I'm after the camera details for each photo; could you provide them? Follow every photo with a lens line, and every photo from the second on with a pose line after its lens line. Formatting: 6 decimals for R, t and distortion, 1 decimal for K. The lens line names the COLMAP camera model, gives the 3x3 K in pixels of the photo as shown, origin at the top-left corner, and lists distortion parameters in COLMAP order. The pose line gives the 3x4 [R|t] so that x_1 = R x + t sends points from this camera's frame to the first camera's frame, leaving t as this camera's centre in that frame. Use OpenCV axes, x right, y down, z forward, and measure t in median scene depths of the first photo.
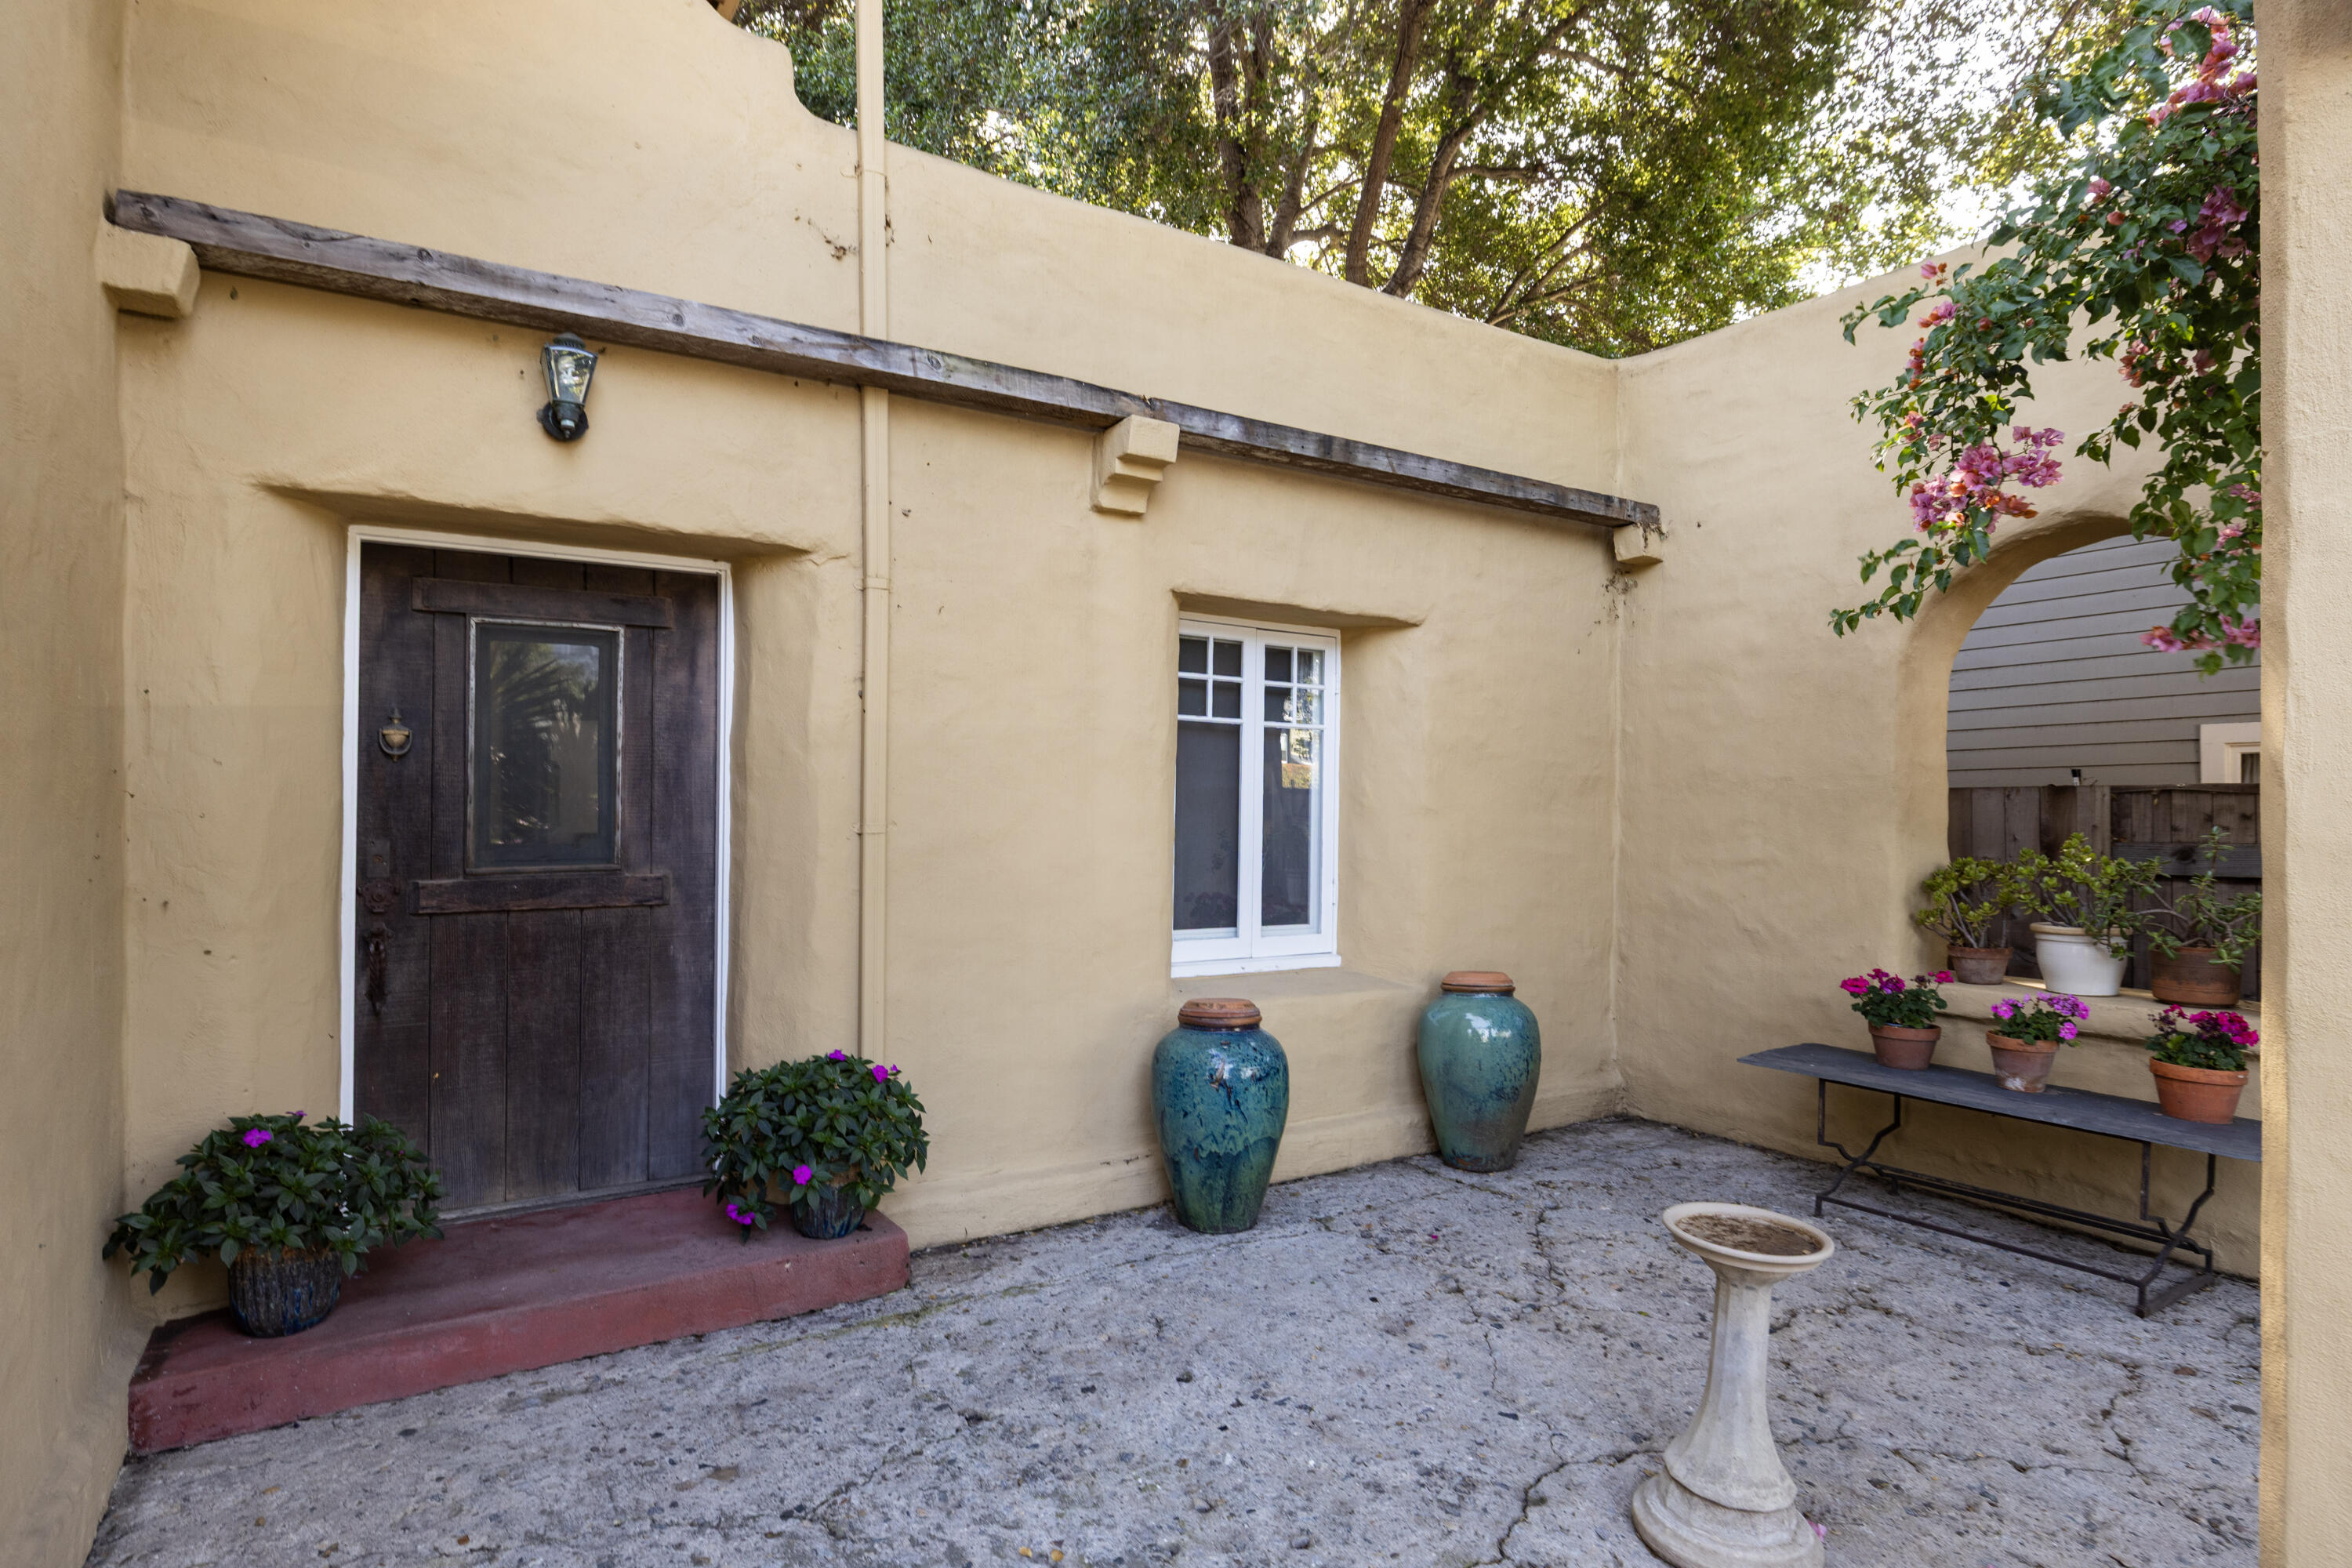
lens RADIAL K [[1252.4, 0, 1184.5], [0, 1252.4, 805.7], [0, 0, 1]] dist [-0.002571, 0.001330]
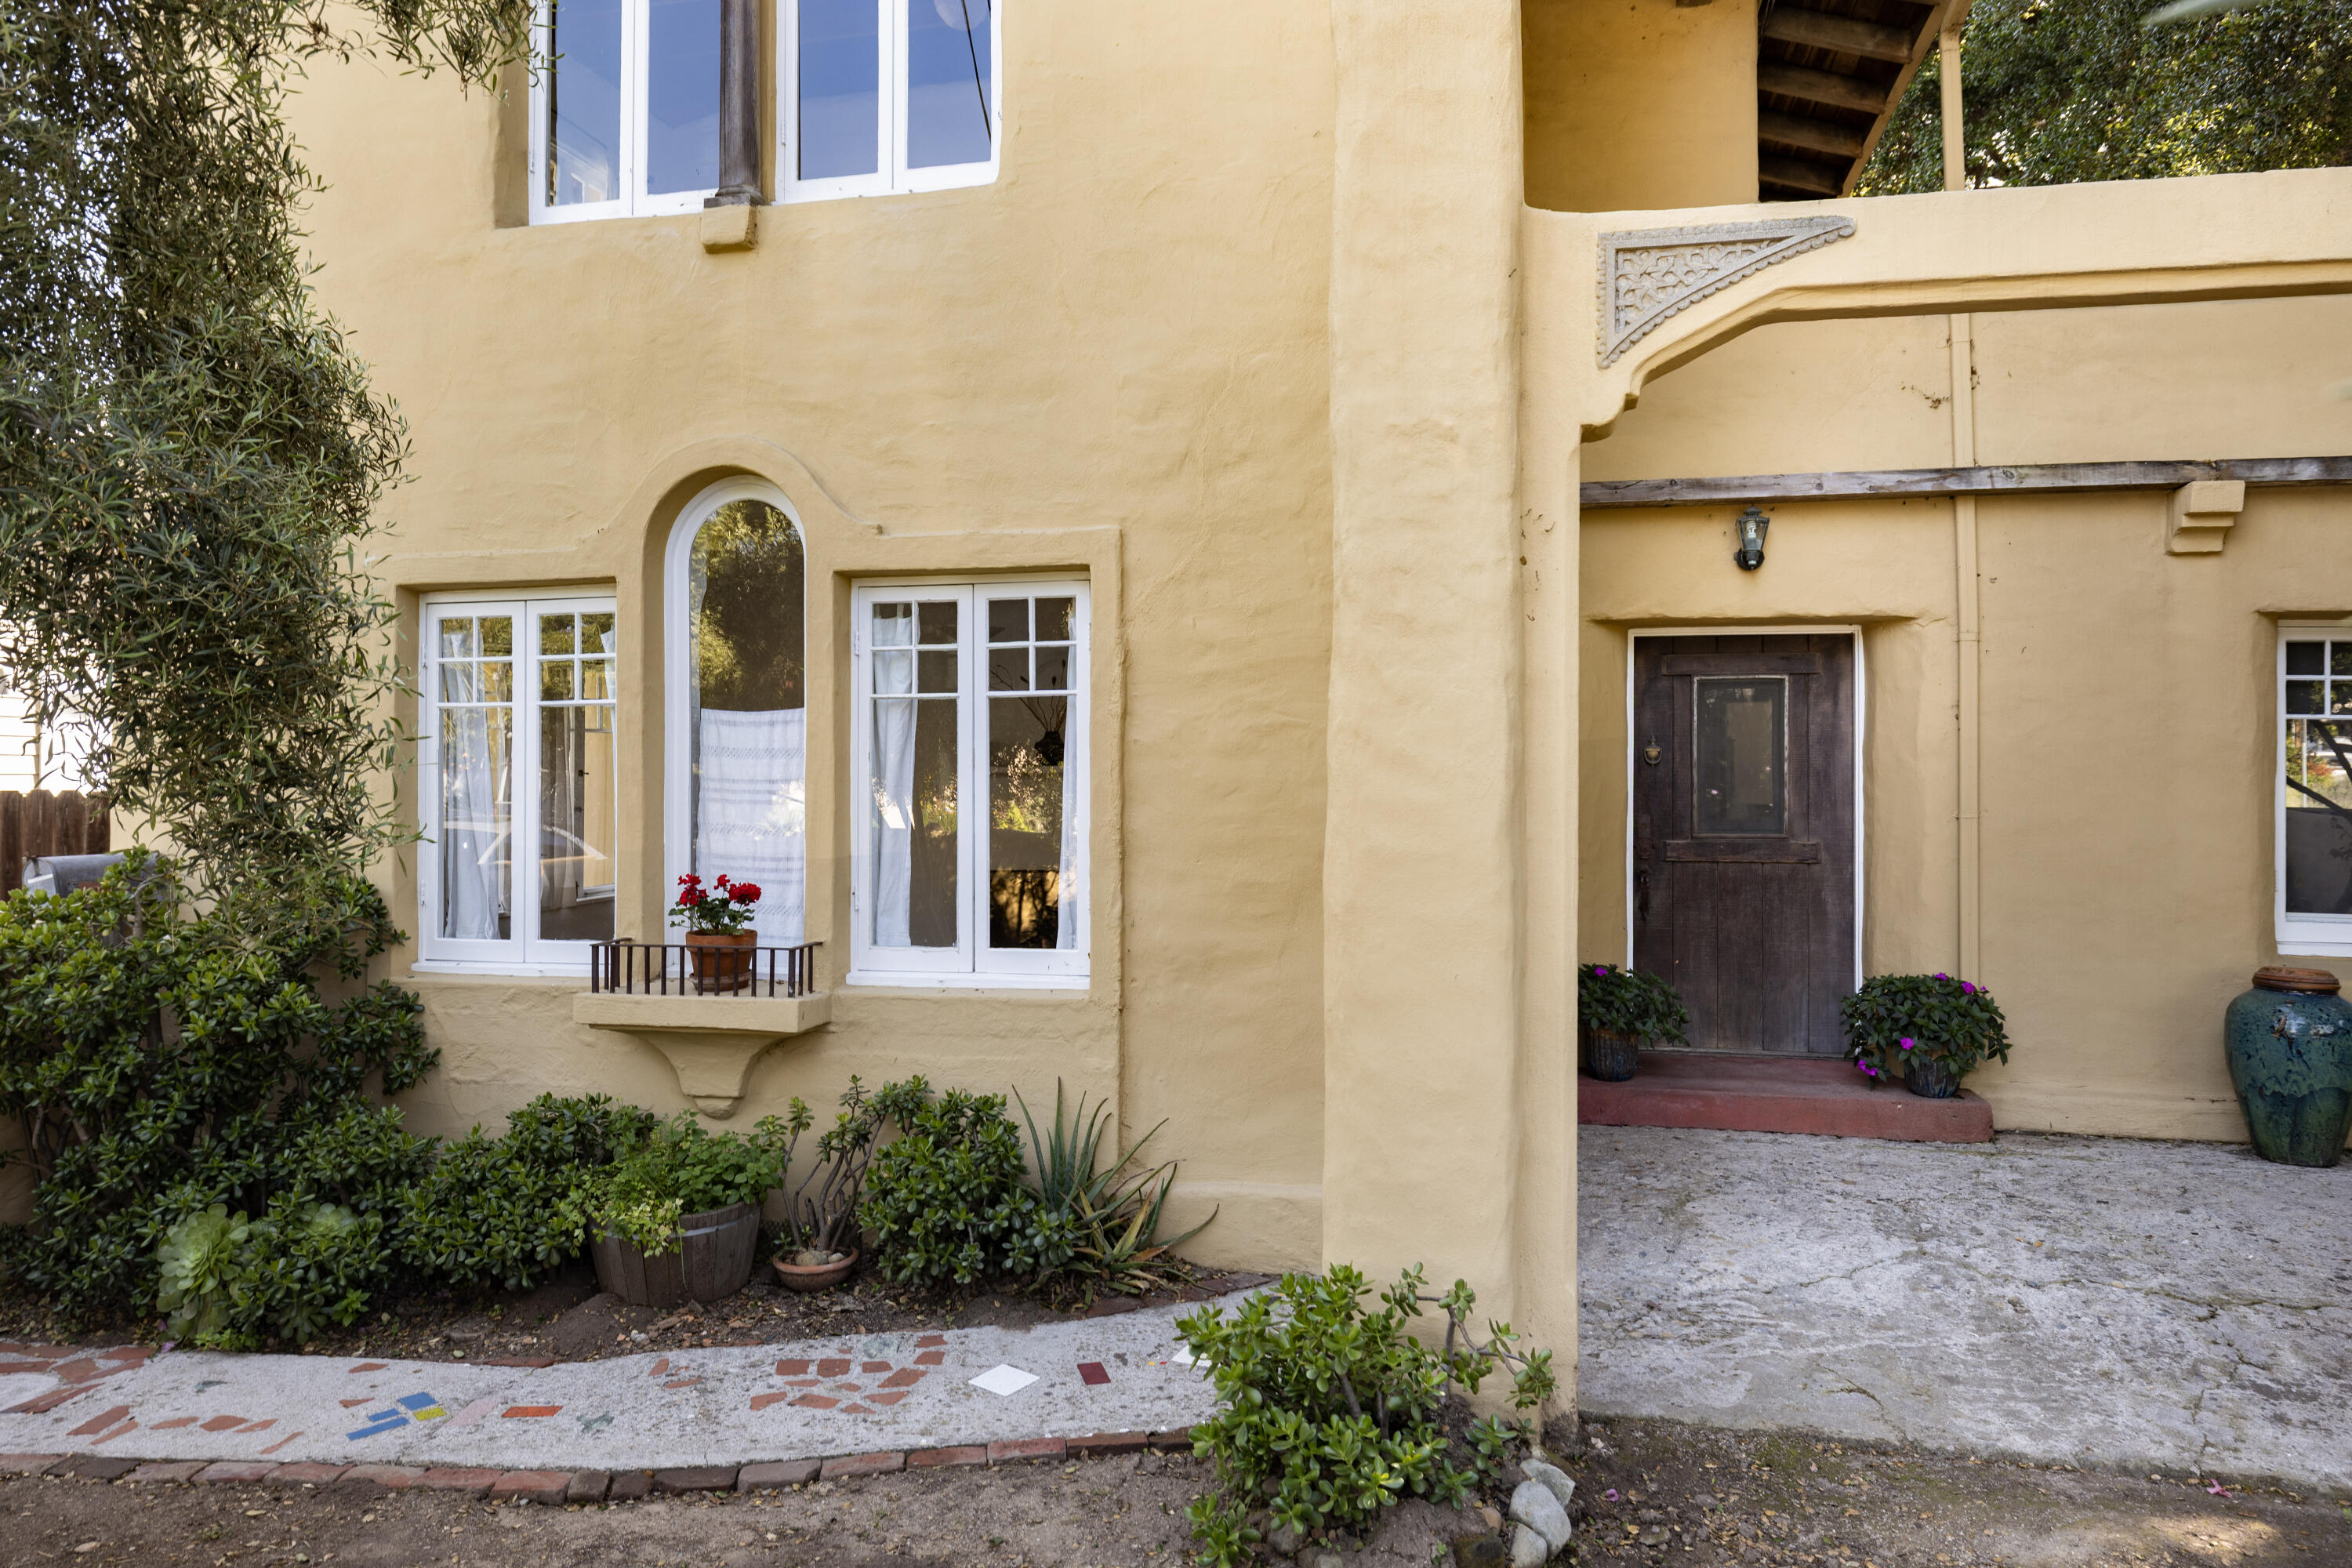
lens RADIAL K [[1563.5, 0, 1169.3], [0, 1563.5, 724.4], [0, 0, 1]] dist [0.005503, -0.000802]
pose [[0.694016, -0.018280, -0.719727, 0.385444], [0.001197, 0.999706, -0.024236, -0.040243], [0.719958, 0.015958, 0.693834, -0.832792]]
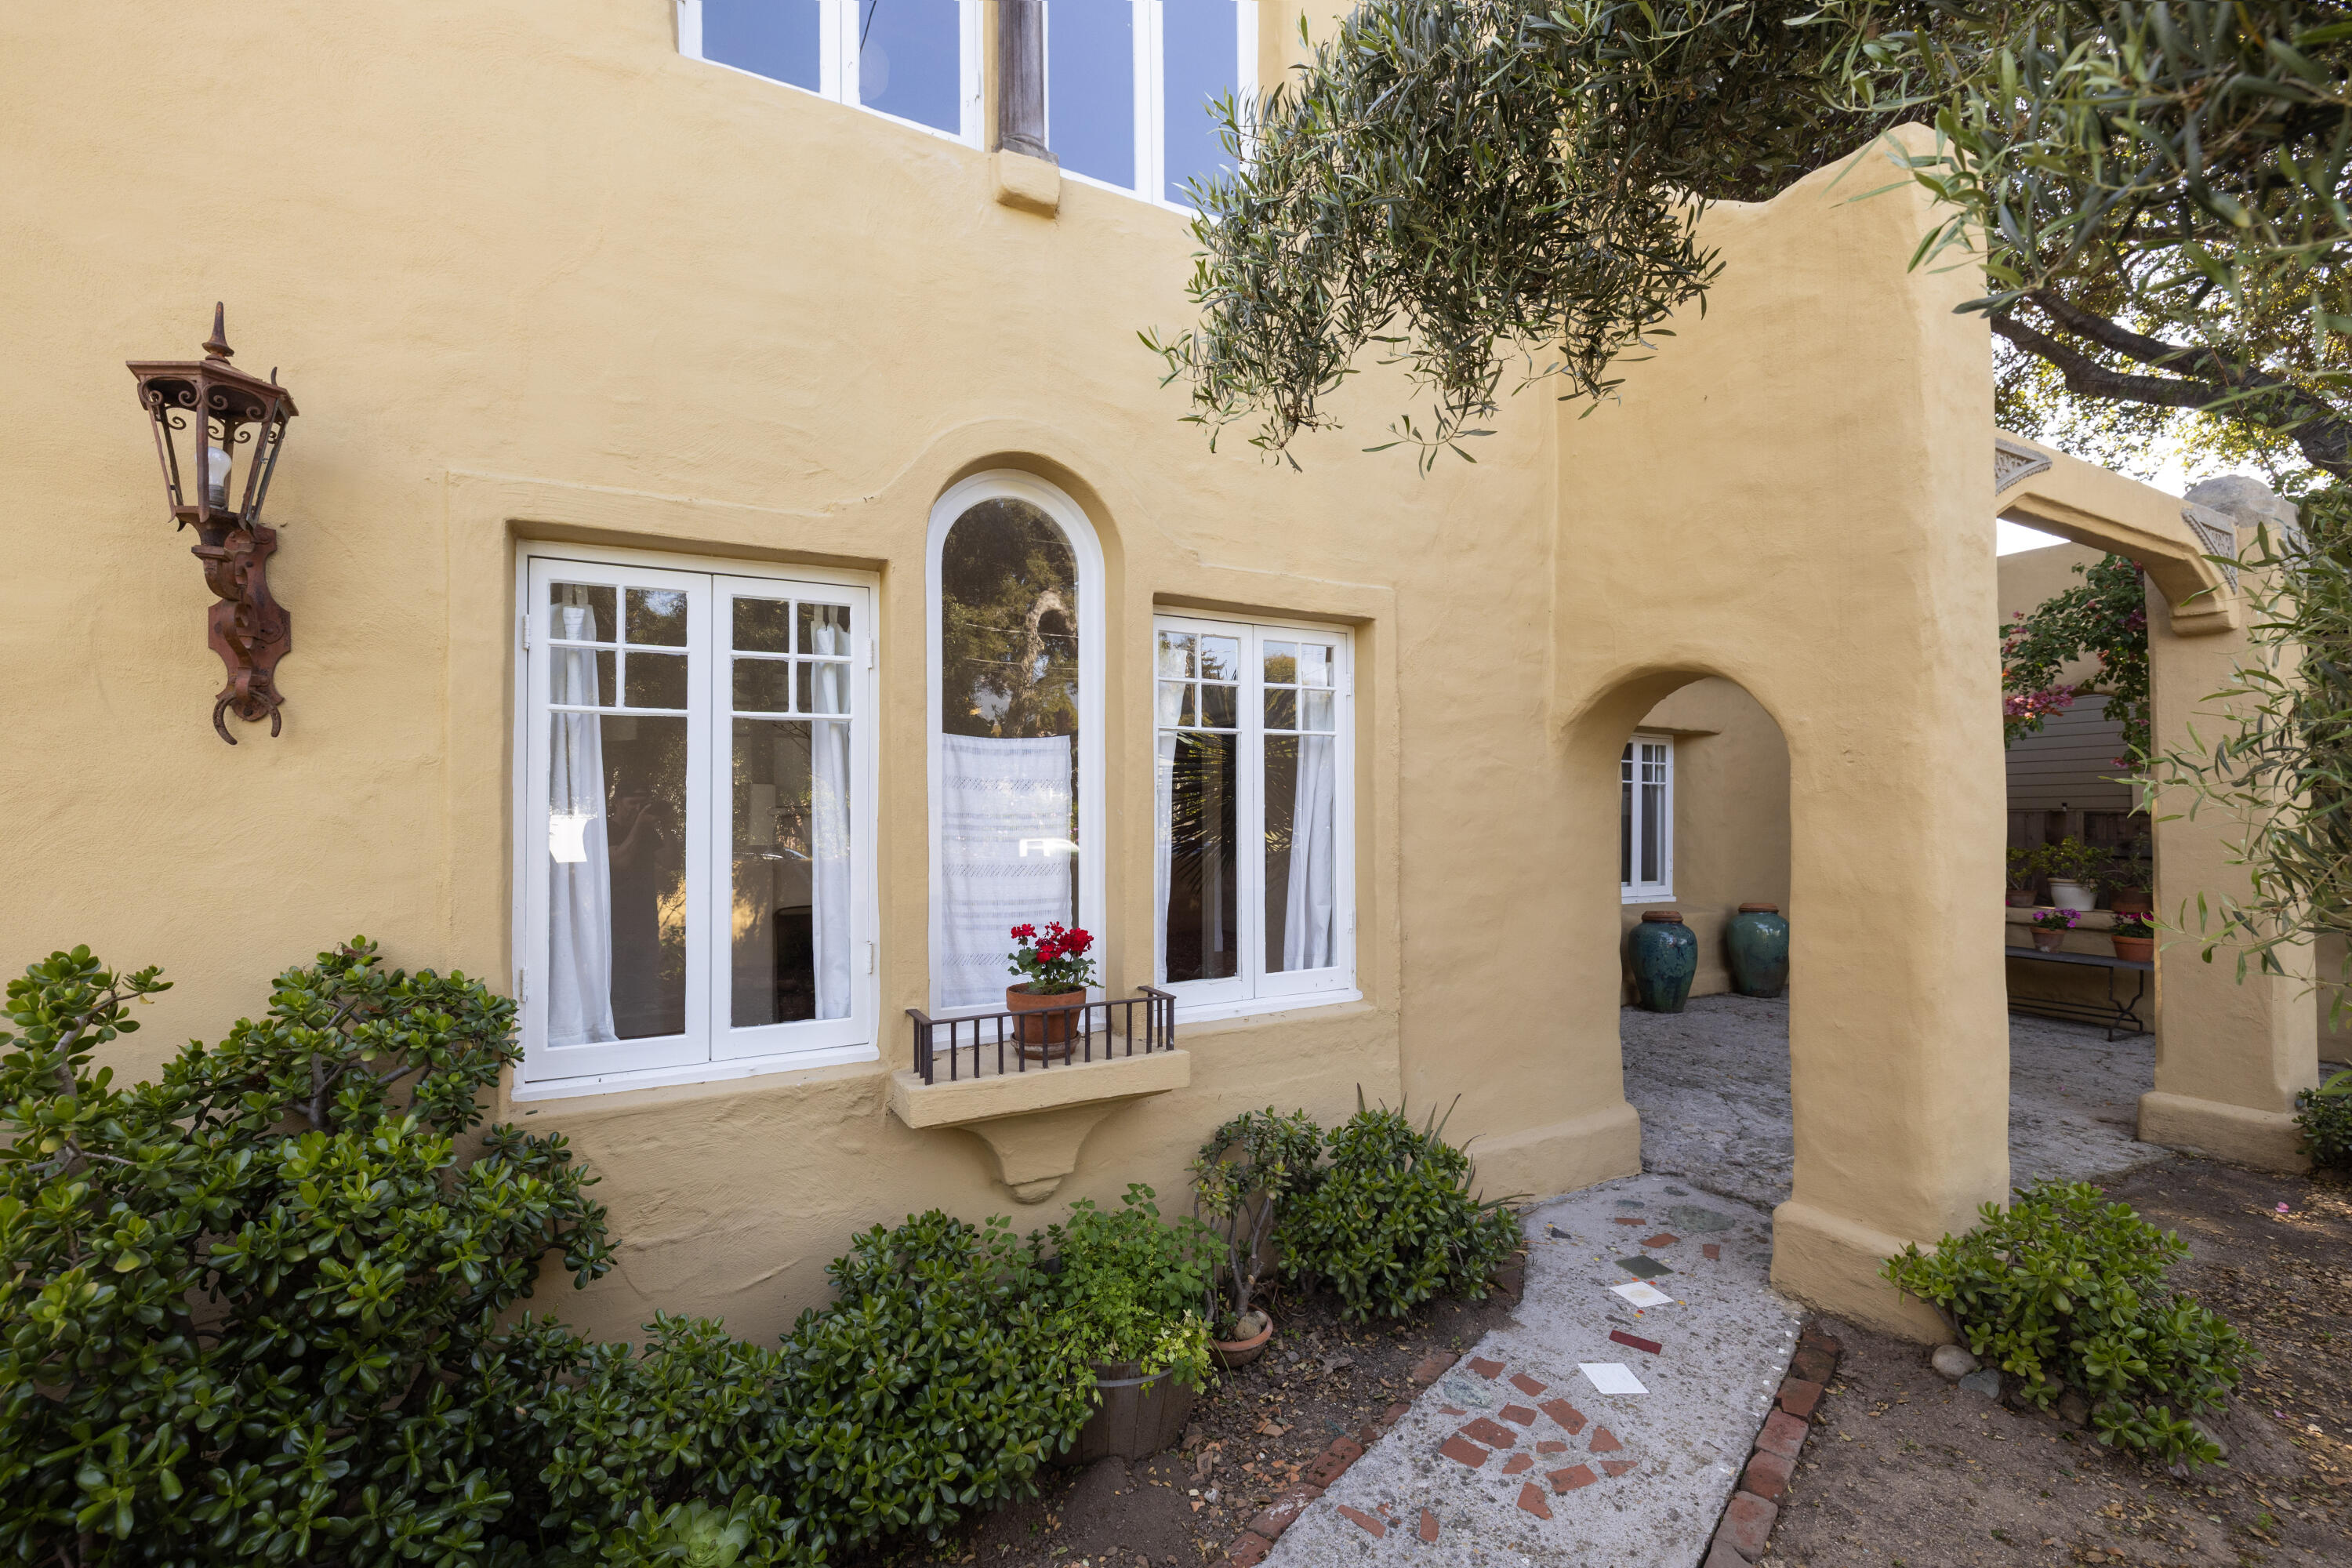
lens RADIAL K [[988.8, 0, 1176.6], [0, 988.8, 796.2], [0, 0, 1]] dist [-0.000404, -0.000082]
pose [[0.996519, -0.004609, -0.083234, -0.748325], [0.003253, 0.999860, -0.016420, -0.025813], [0.083298, 0.016092, 0.996395, -0.907735]]
